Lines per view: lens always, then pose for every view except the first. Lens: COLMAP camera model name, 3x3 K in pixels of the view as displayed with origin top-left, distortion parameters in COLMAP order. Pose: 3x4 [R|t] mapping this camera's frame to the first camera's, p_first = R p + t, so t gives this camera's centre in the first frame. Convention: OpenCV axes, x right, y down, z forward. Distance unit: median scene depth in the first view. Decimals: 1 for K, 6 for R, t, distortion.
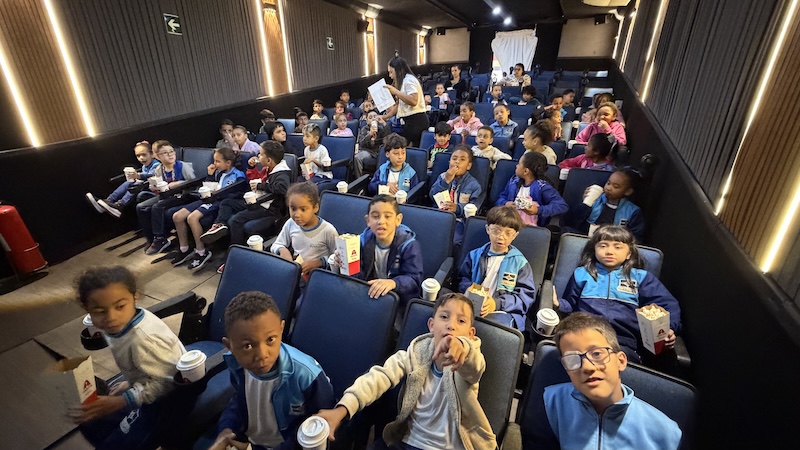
lens RADIAL K [[340.1, 0, 399.2], [0, 340.1, 223.2], [0, 0, 1]] dist [0.004281, 0.000256]
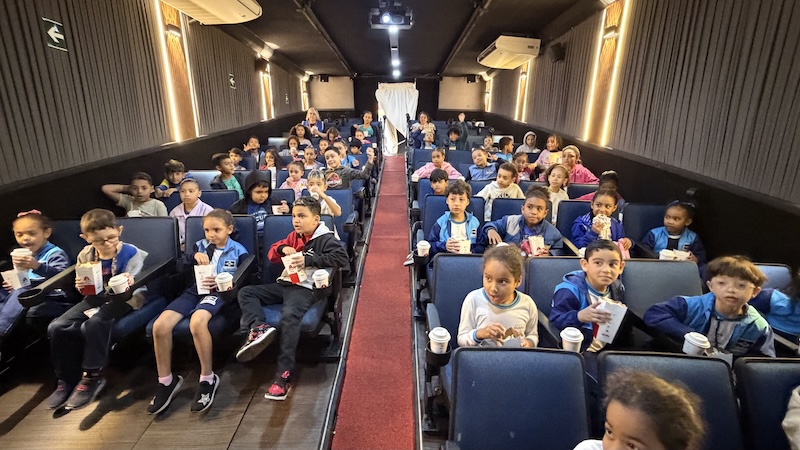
lens RADIAL K [[367.9, 0, 398.2], [0, 367.9, 225.0], [0, 0, 1]] dist [0.001168, 0.001140]
pose [[0.909719, -0.088010, 0.405790, -0.208541], [0.145238, 0.982991, -0.112406, -0.025644], [-0.388995, 0.161194, 0.907028, 0.087028]]
